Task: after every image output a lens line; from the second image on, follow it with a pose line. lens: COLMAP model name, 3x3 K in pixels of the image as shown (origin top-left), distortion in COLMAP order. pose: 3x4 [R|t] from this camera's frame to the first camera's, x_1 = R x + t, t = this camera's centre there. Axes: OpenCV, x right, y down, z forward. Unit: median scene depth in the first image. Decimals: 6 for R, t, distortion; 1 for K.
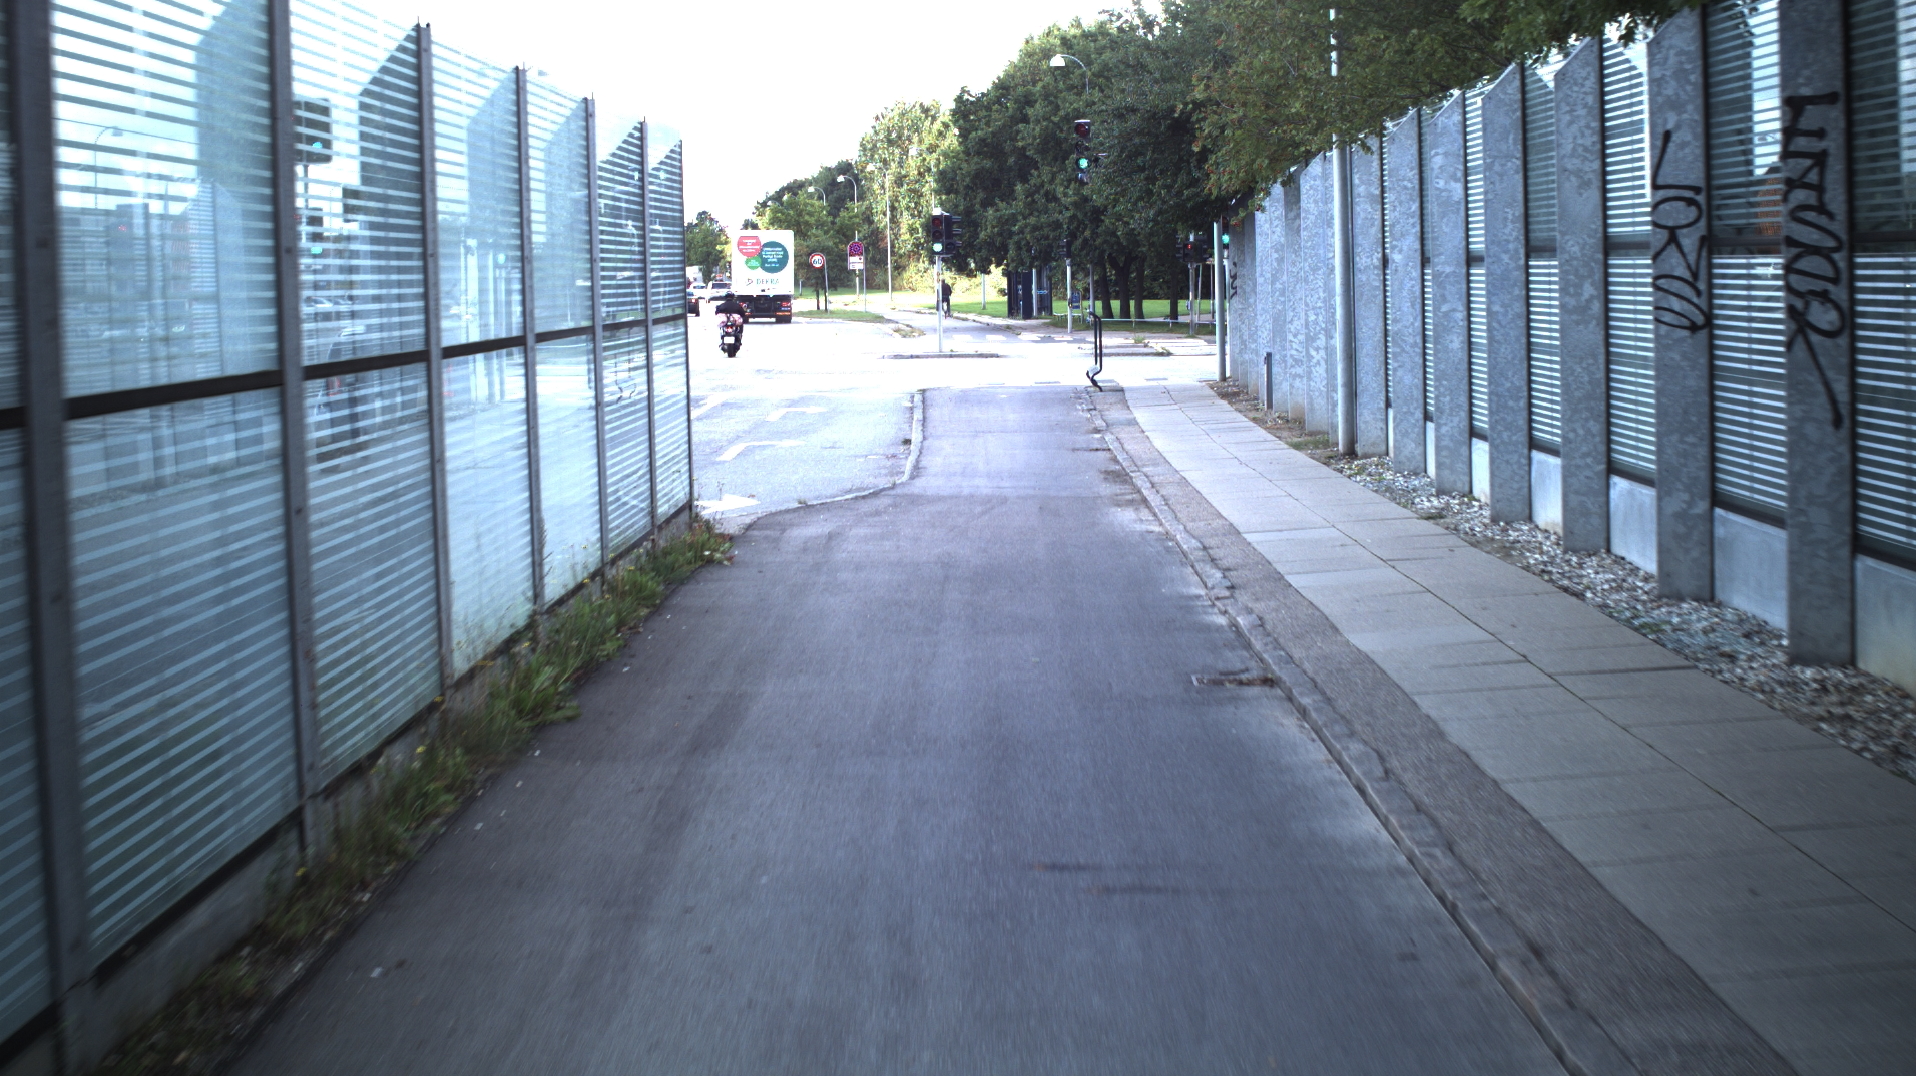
lens RADIAL K [[3526.1, 0, 958.0], [0, 3526.1, 538.0], [0, 0, 1]] dist [-0.304502, 0.125559]
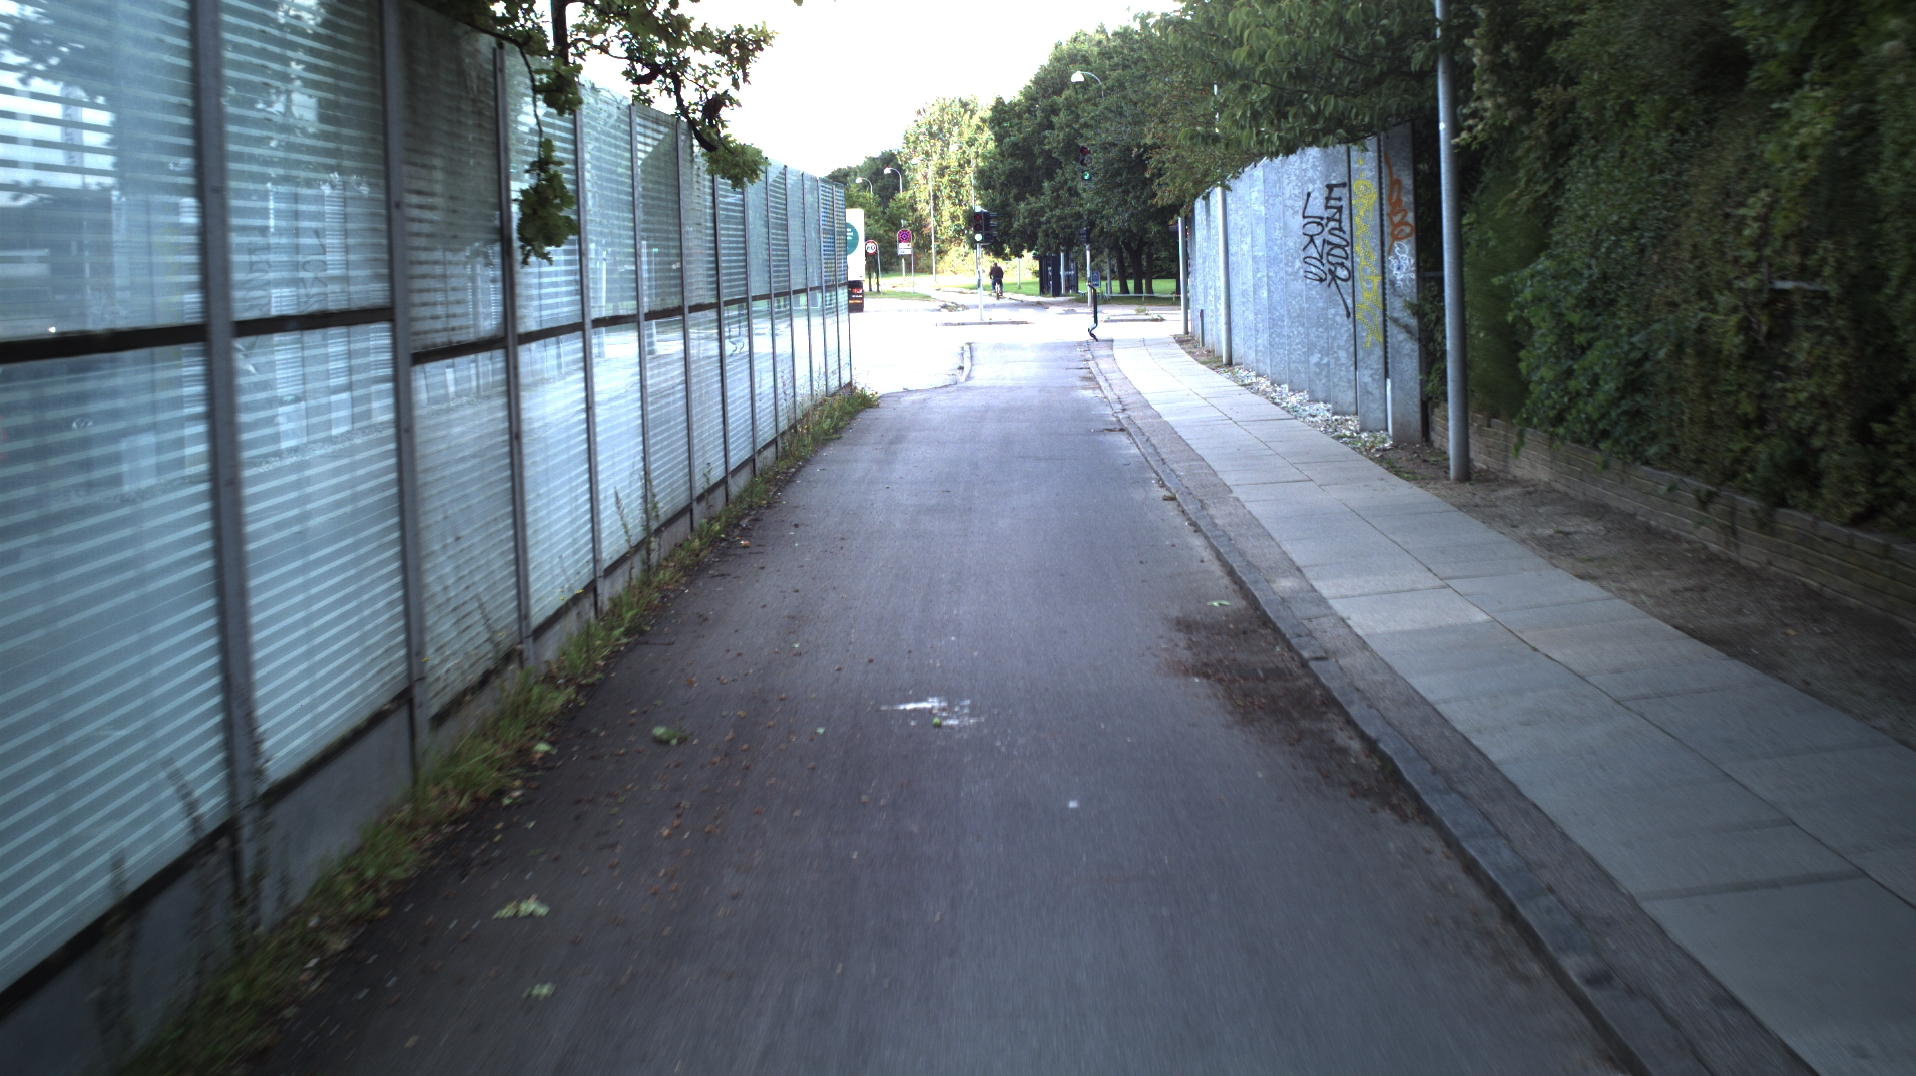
lens RADIAL K [[3526.1, 0, 958.0], [0, 3526.1, 538.0], [0, 0, 1]] dist [-0.304502, 0.125559]
pose [[0.999886, -0.009392, -0.011853, 0.000888], [0.009448, 0.999945, 0.004653, 0.020355], [0.011808, -0.004764, 0.999919, -0.276825]]
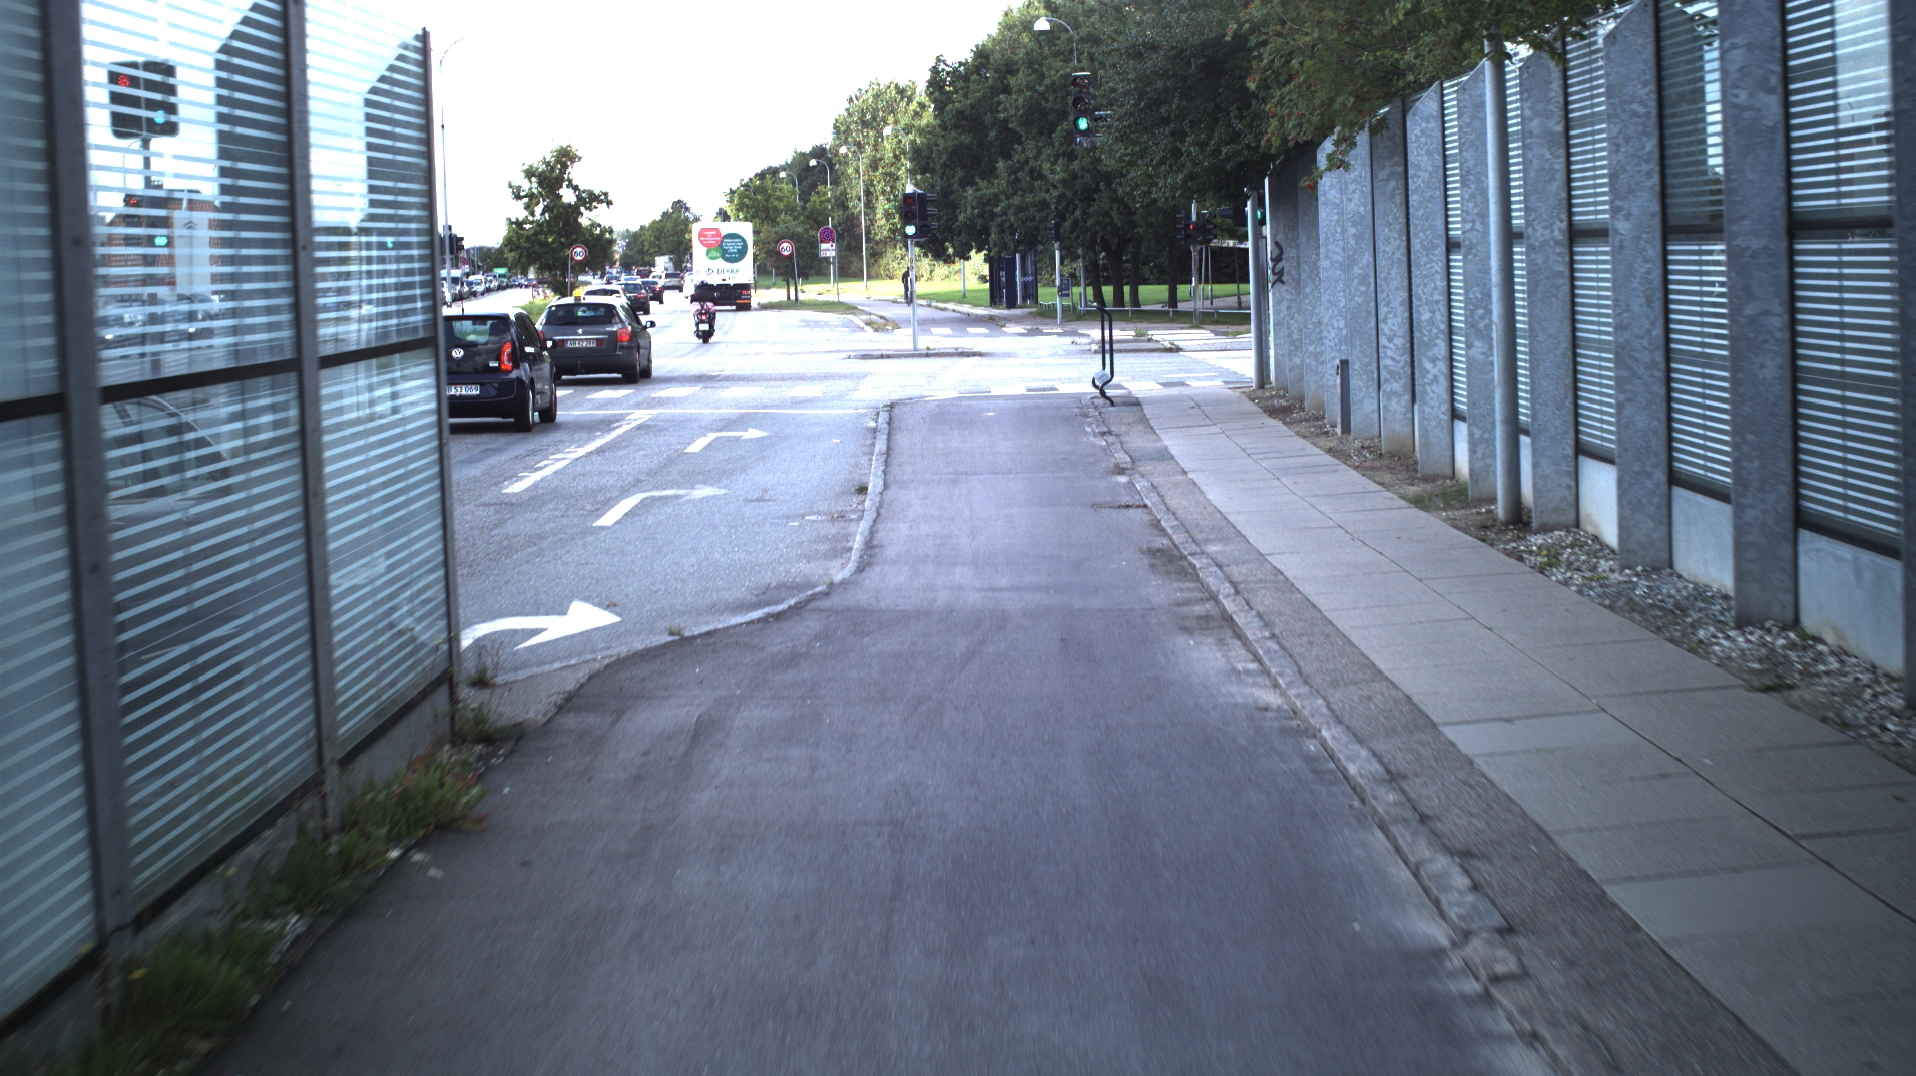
lens RADIAL K [[3526.1, 0, 958.0], [0, 3526.1, 538.0], [0, 0, 1]] dist [-0.304502, 0.125559]
pose [[0.999917, -0.011944, 0.004917, 0.000873], [0.011925, 0.999921, 0.003880, -0.010337], [-0.004963, -0.003821, 0.999980, 0.139113]]
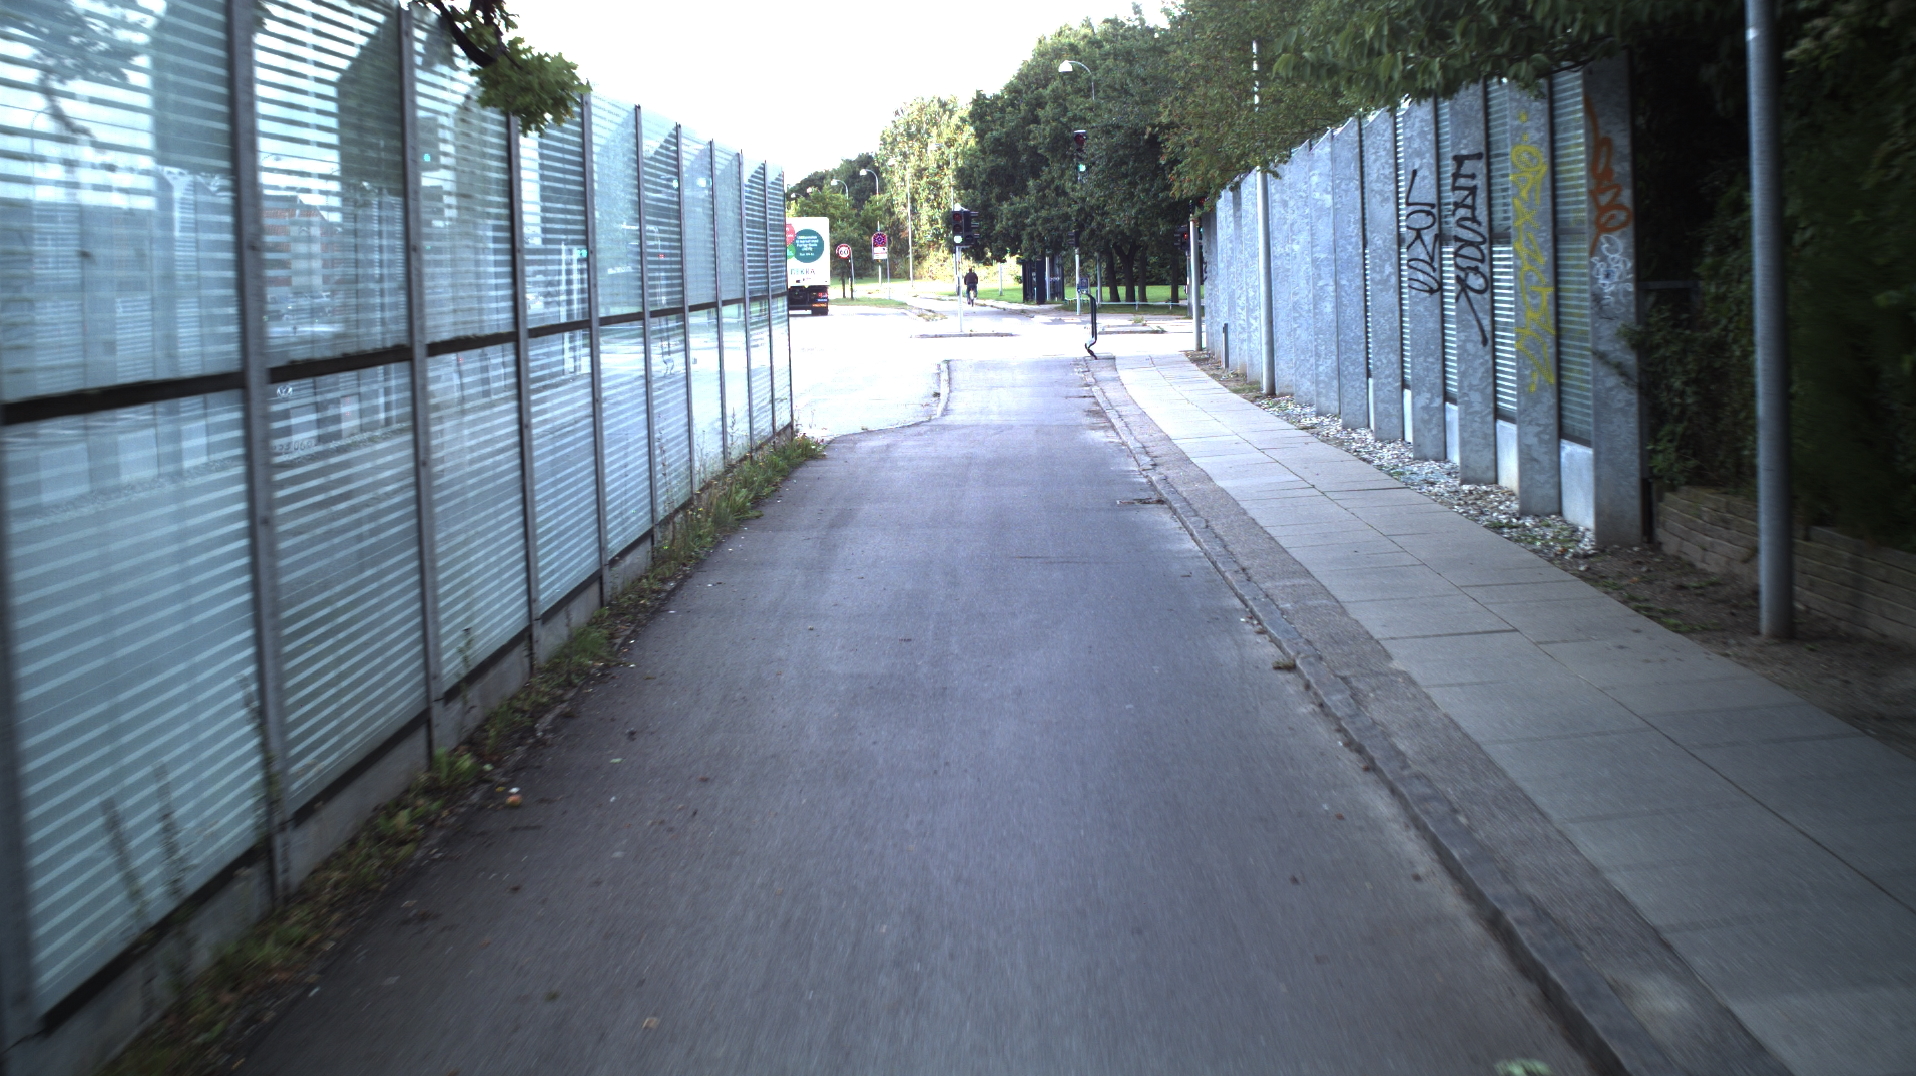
lens RADIAL K [[3526.1, 0, 958.0], [0, 3526.1, 538.0], [0, 0, 1]] dist [-0.304502, 0.125559]
pose [[0.999948, -0.008309, -0.005845, 0.000079], [0.008328, 0.999960, 0.003130, 0.010428], [0.005819, -0.003179, 0.999978, -0.138640]]
